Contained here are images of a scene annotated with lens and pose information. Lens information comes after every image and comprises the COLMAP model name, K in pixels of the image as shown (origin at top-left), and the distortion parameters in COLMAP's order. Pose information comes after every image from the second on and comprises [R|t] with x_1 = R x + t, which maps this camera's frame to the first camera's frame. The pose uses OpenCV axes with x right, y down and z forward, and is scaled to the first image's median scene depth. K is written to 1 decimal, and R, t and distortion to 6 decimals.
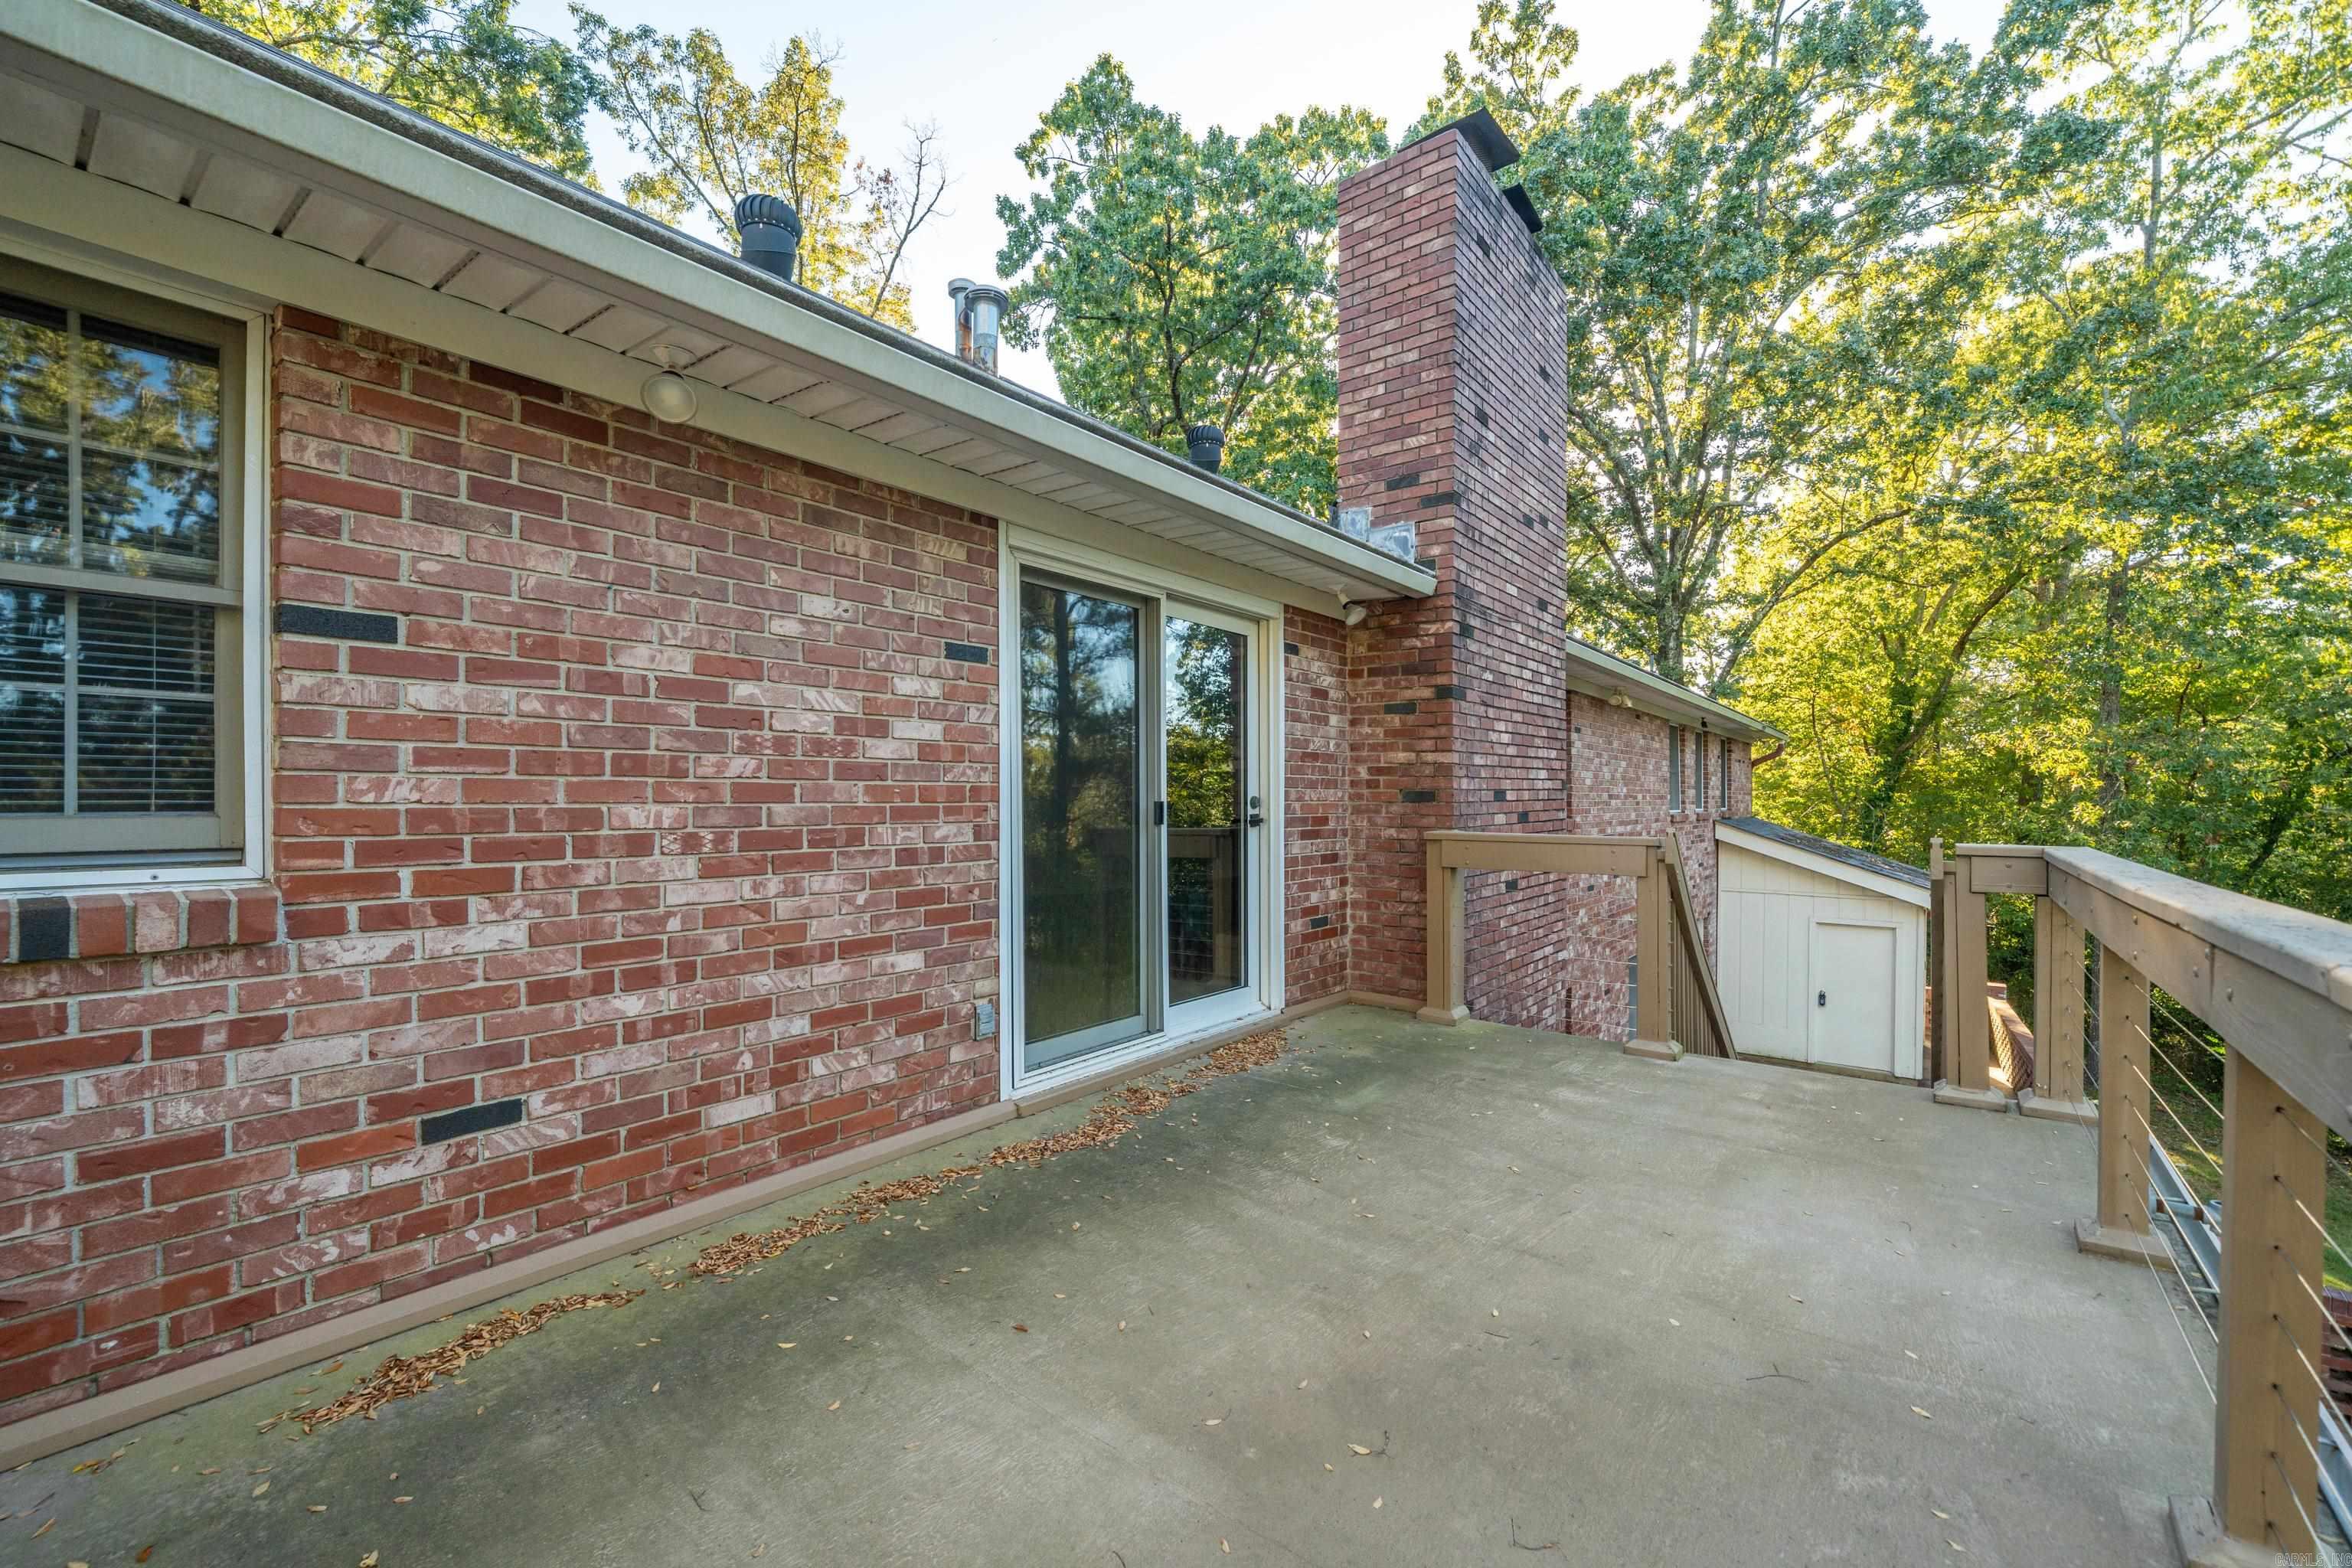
lens RADIAL K [[957.7, 0, 1170.1], [0, 957.7, 800.7], [0, 0, 1]] dist [-0.001004, 0.000418]
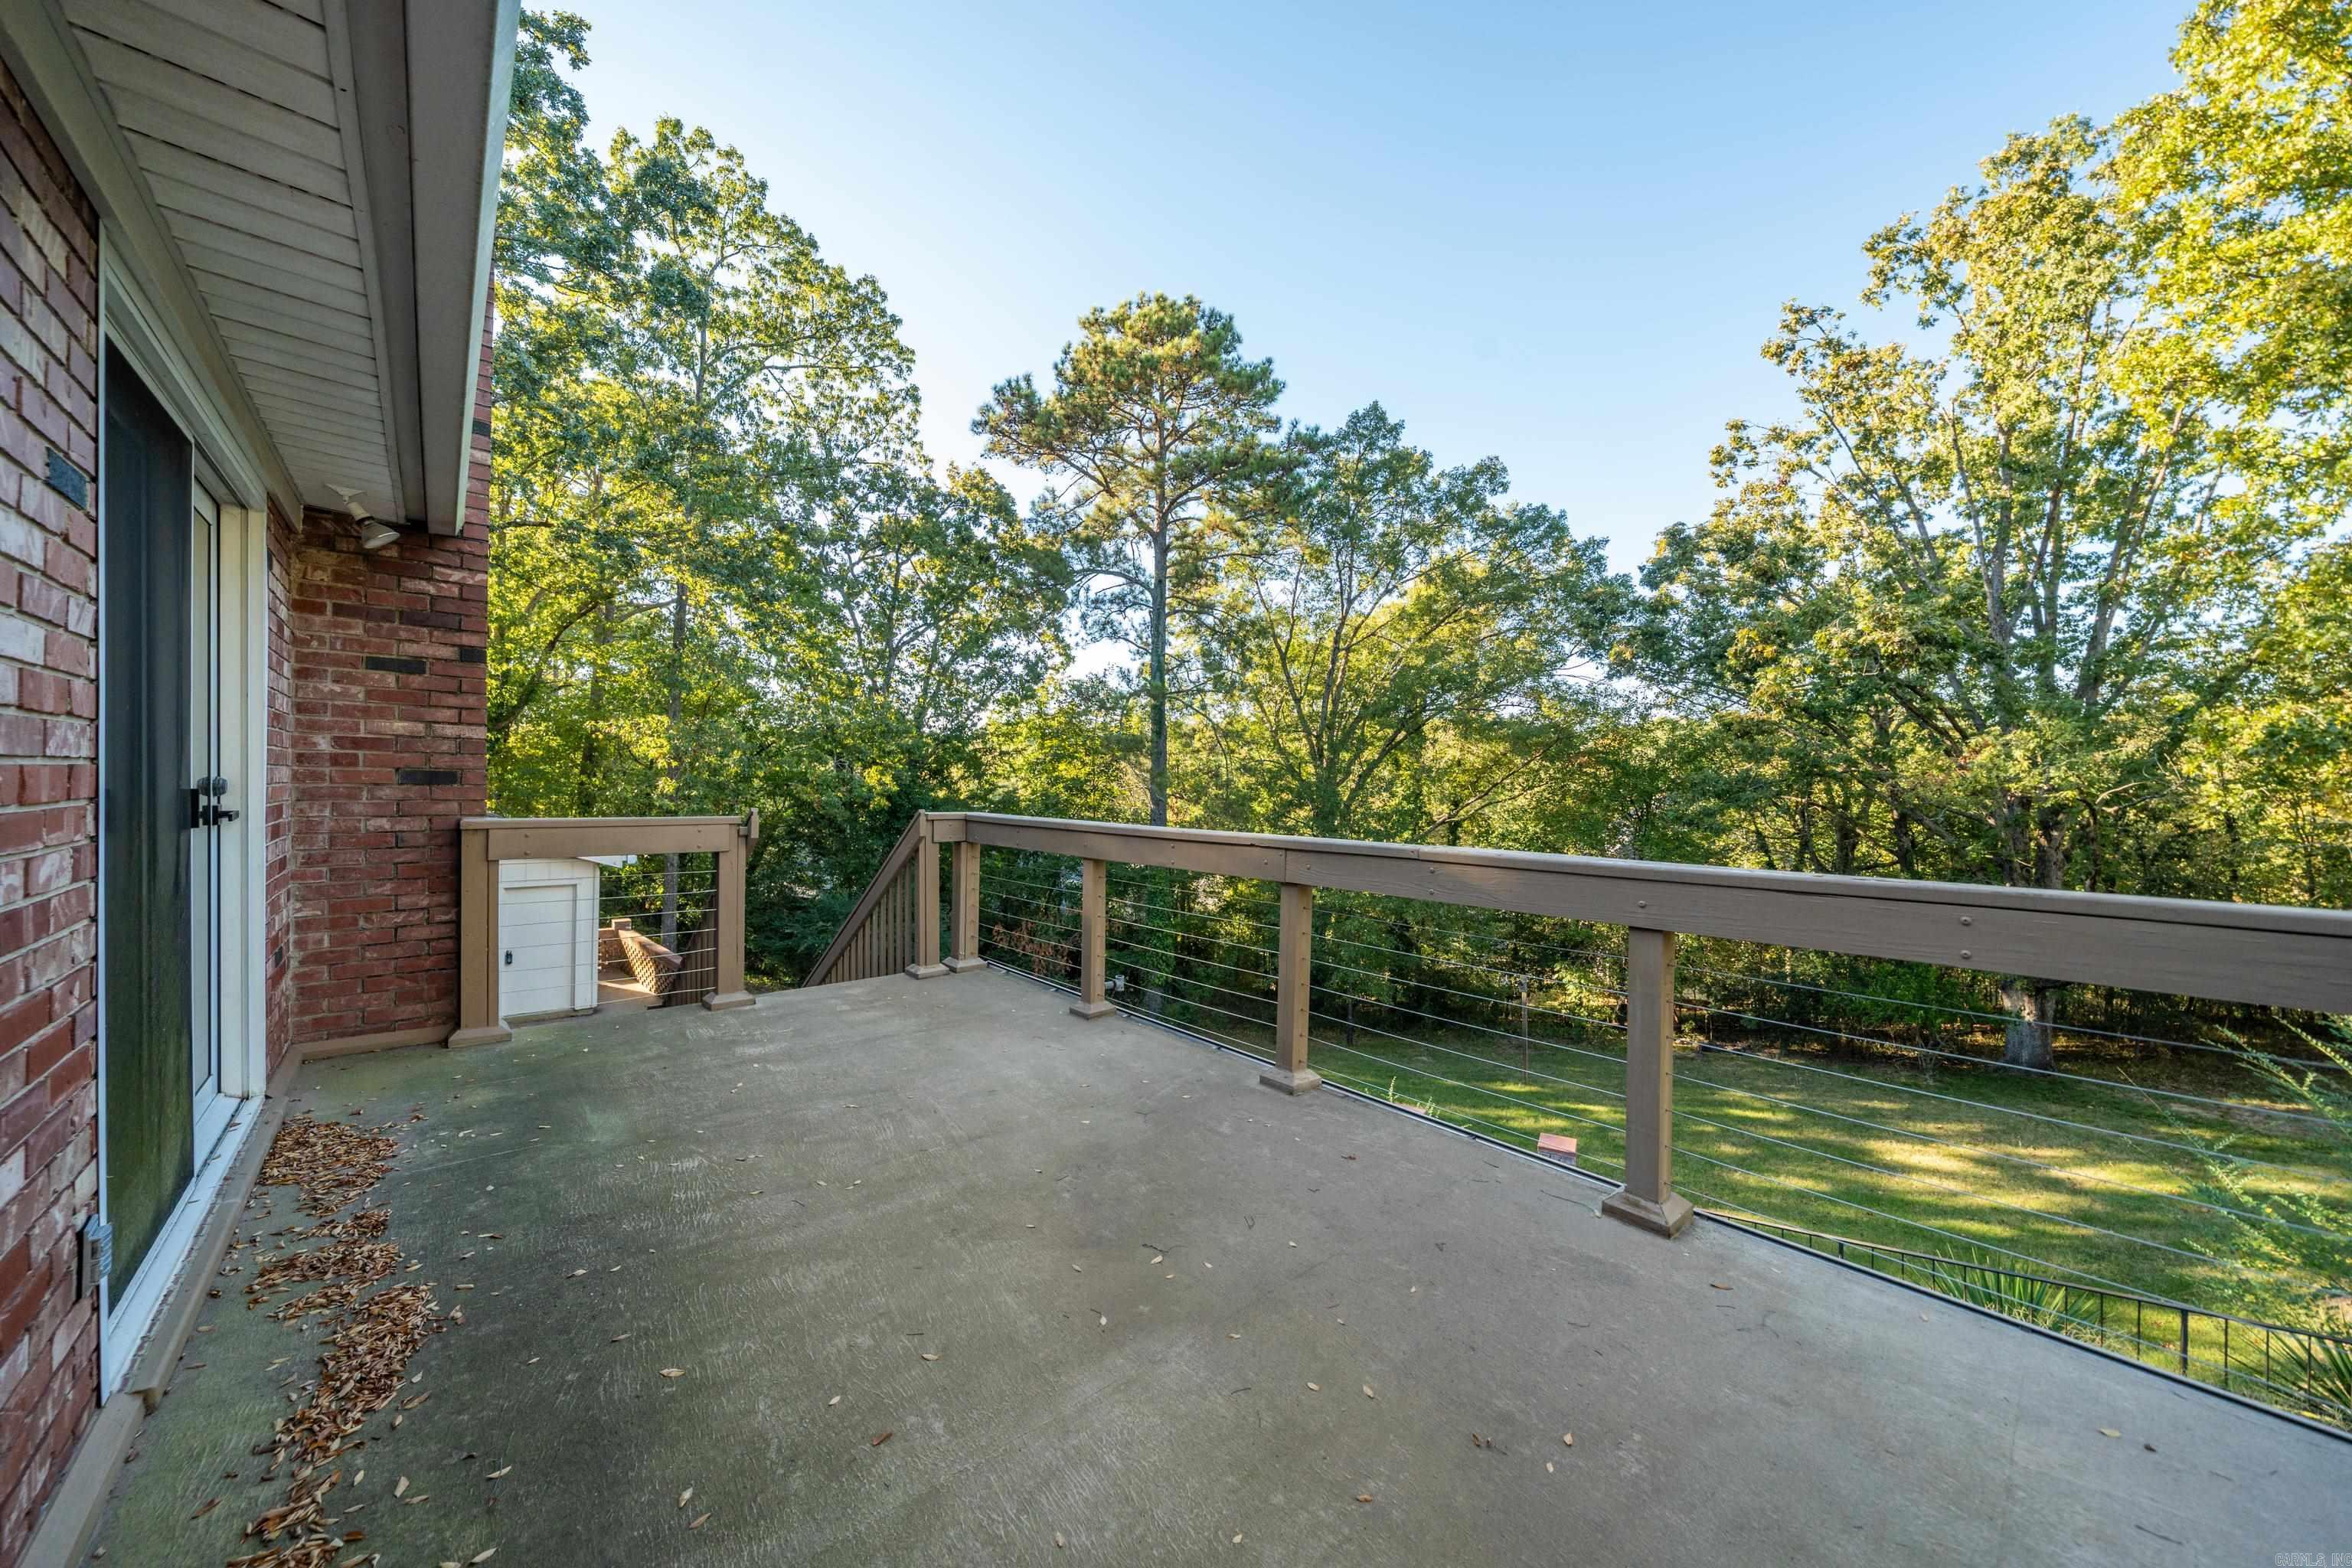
lens RADIAL K [[838.3, 0, 1176.0], [0, 838.3, 784.0], [0, 0, 1]] dist [-0.000106, -0.000174]
pose [[0.167764, -0.002394, 0.985824, -0.429144], [-0.012501, 0.999911, 0.004555, -0.012885], [-0.985748, -0.013088, 0.167719, 0.327200]]
